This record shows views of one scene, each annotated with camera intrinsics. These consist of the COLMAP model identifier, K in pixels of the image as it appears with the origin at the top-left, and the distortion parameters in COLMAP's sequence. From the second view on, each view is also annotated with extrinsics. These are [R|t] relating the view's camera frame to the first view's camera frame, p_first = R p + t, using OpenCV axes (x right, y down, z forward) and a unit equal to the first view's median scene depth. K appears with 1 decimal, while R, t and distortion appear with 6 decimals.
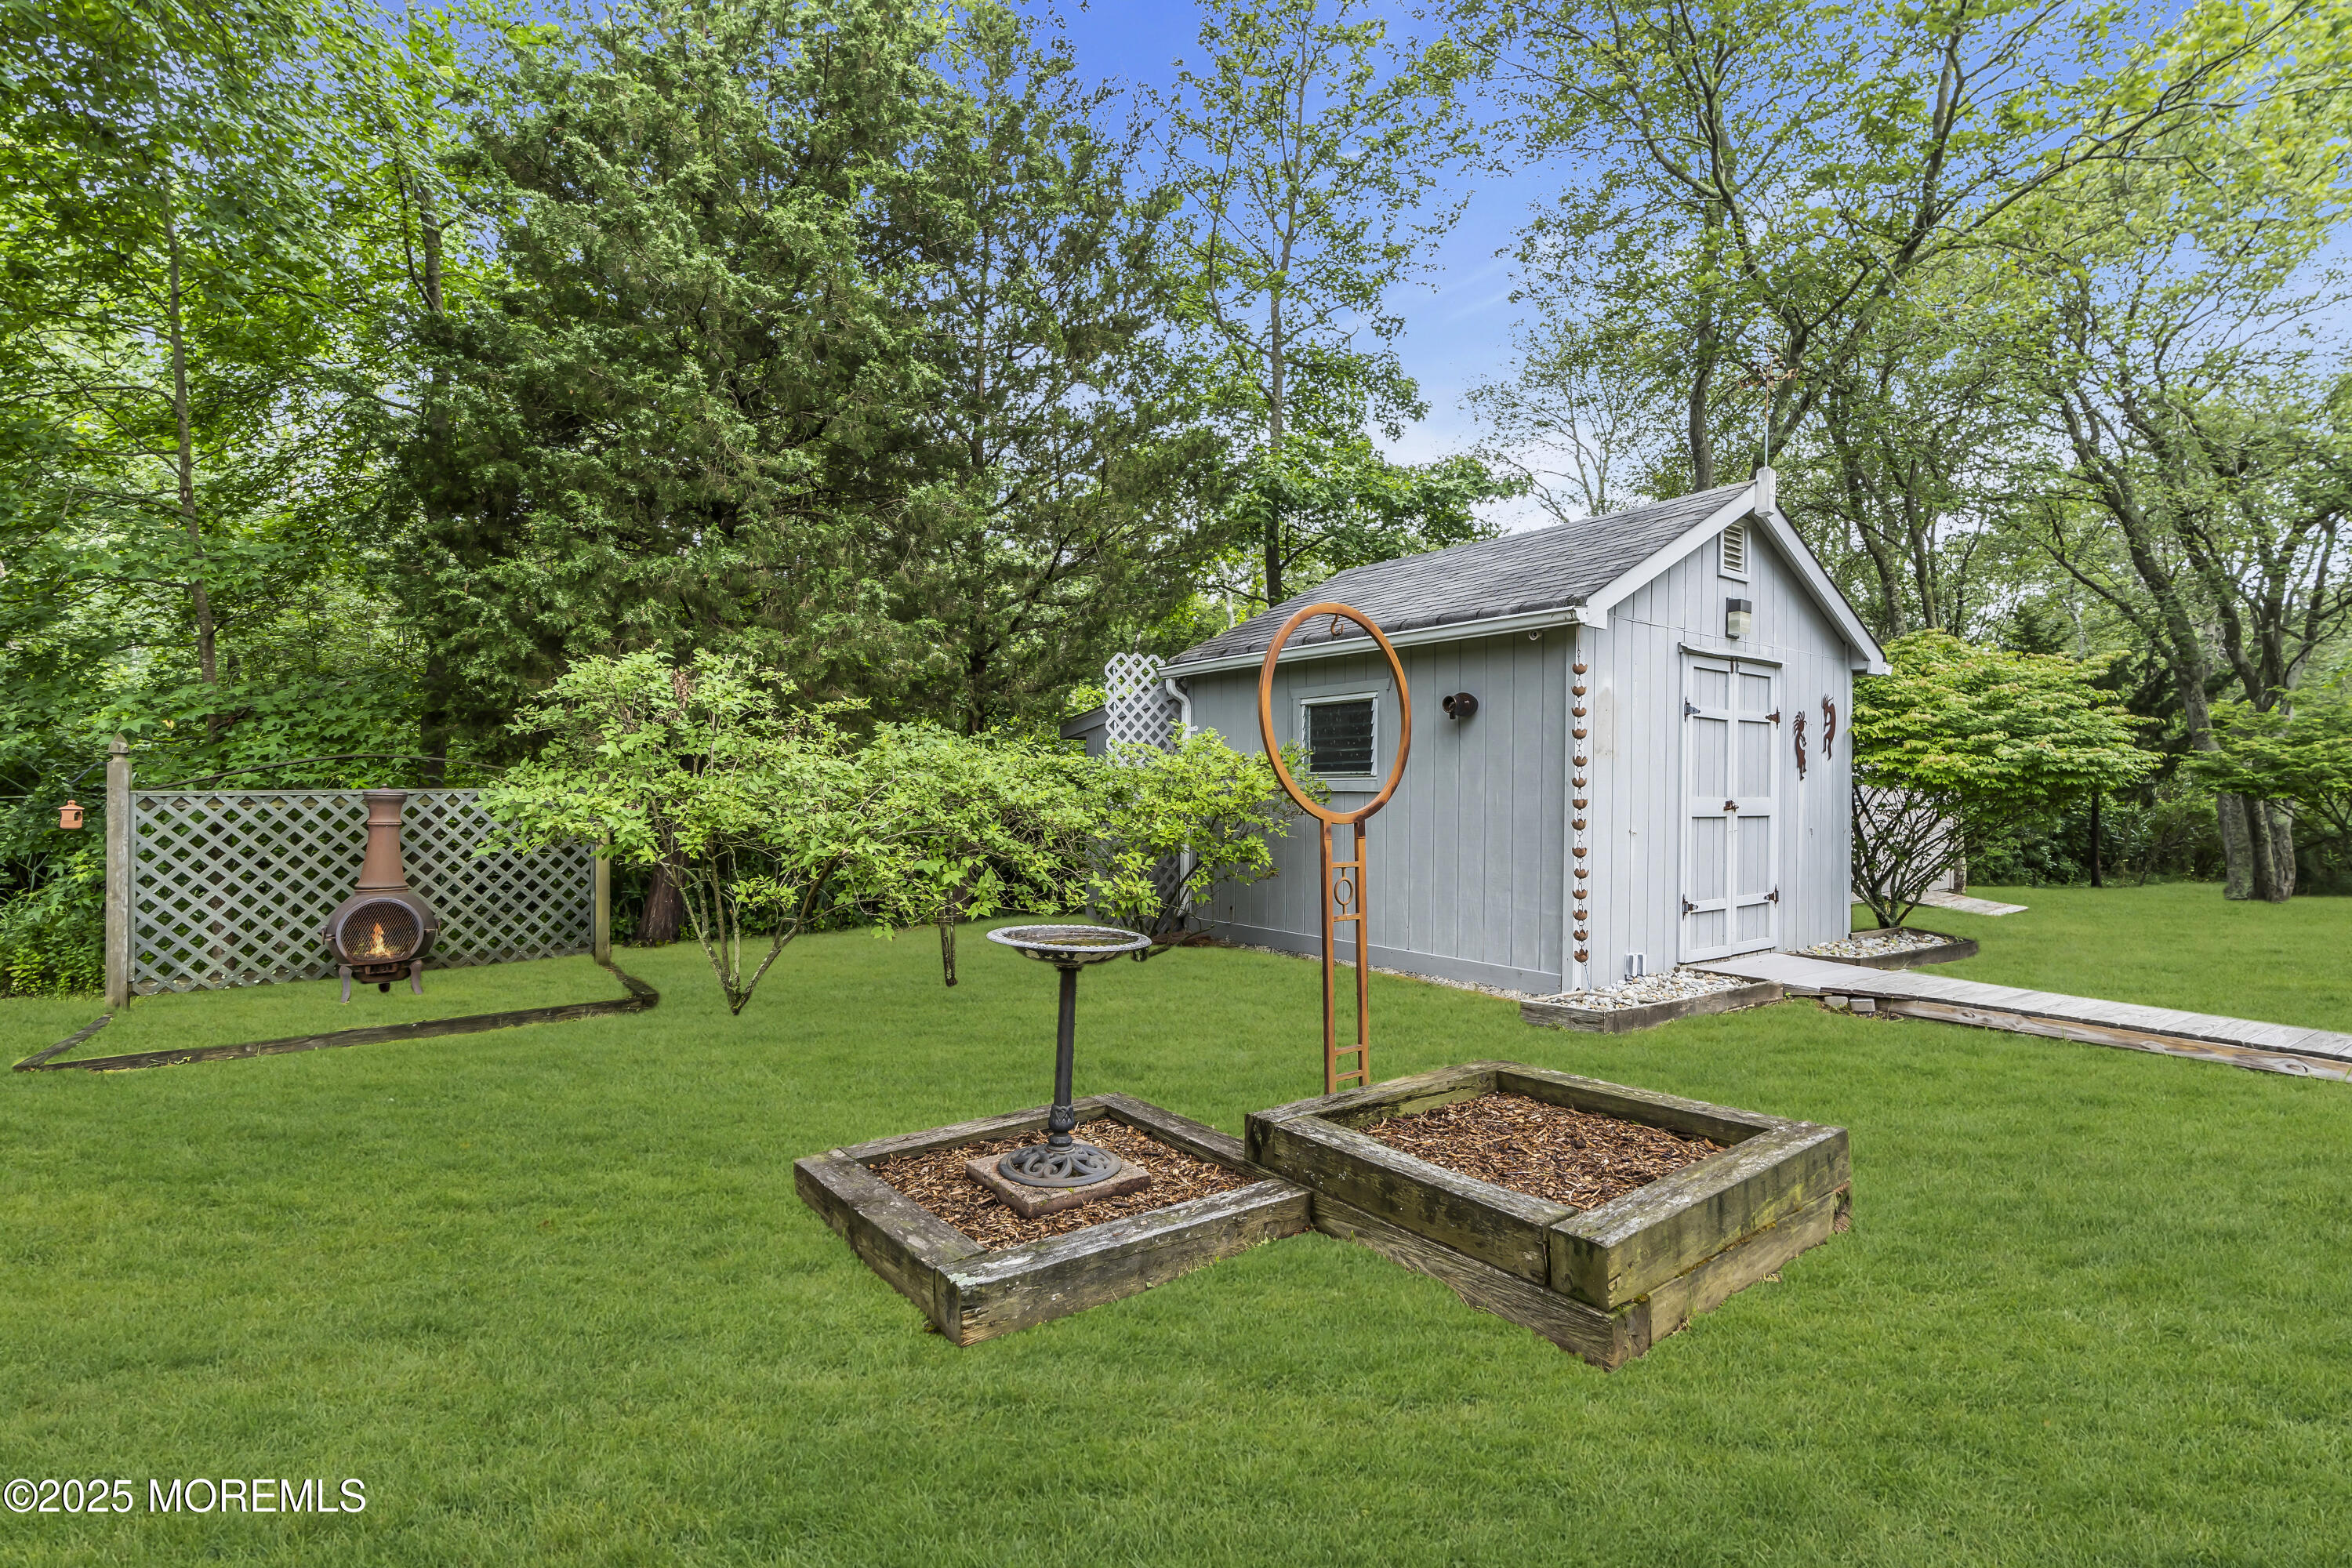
lens RADIAL K [[1076.8, 0, 1182.7], [0, 1076.8, 787.8], [0, 0, 1]] dist [0.000841, 0.000485]
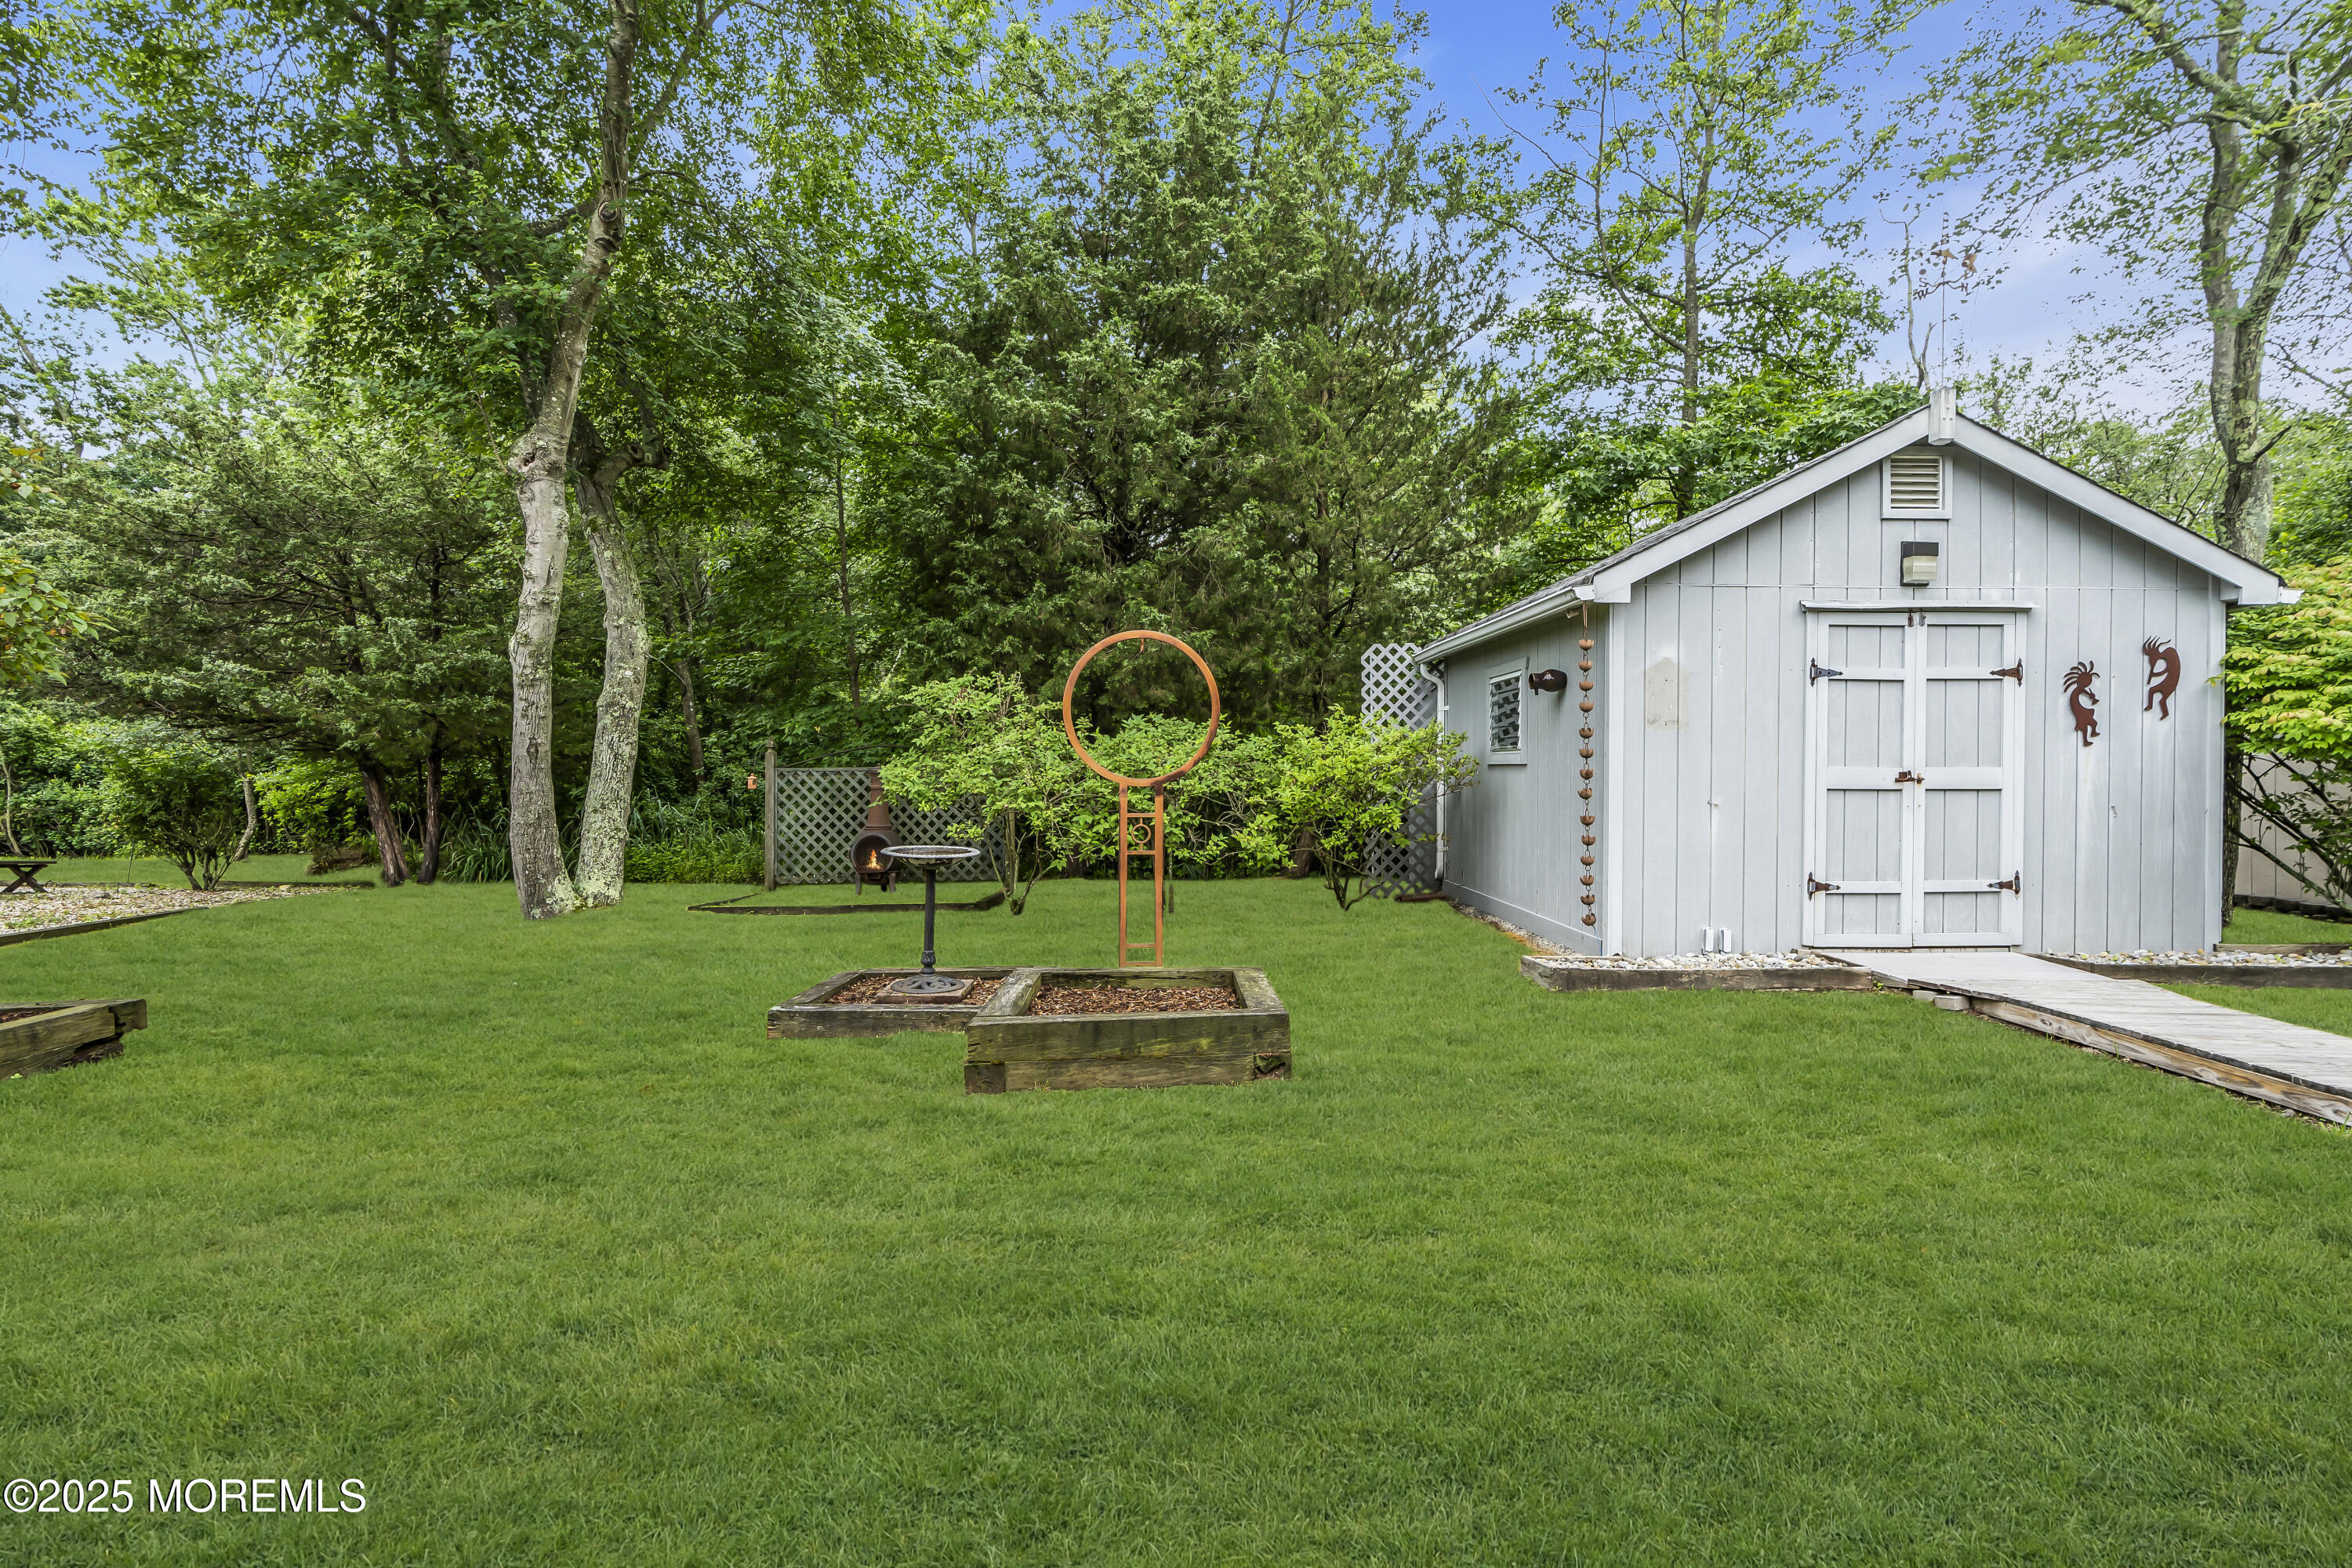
lens RADIAL K [[1076.8, 0, 1182.7], [0, 1076.8, 787.8], [0, 0, 1]] dist [0.000841, 0.000485]
pose [[0.818671, 0.005481, -0.574237, 0.536754], [0.006350, 0.999807, 0.018596, 0.005471], [0.574228, -0.018870, 0.818478, -0.064181]]
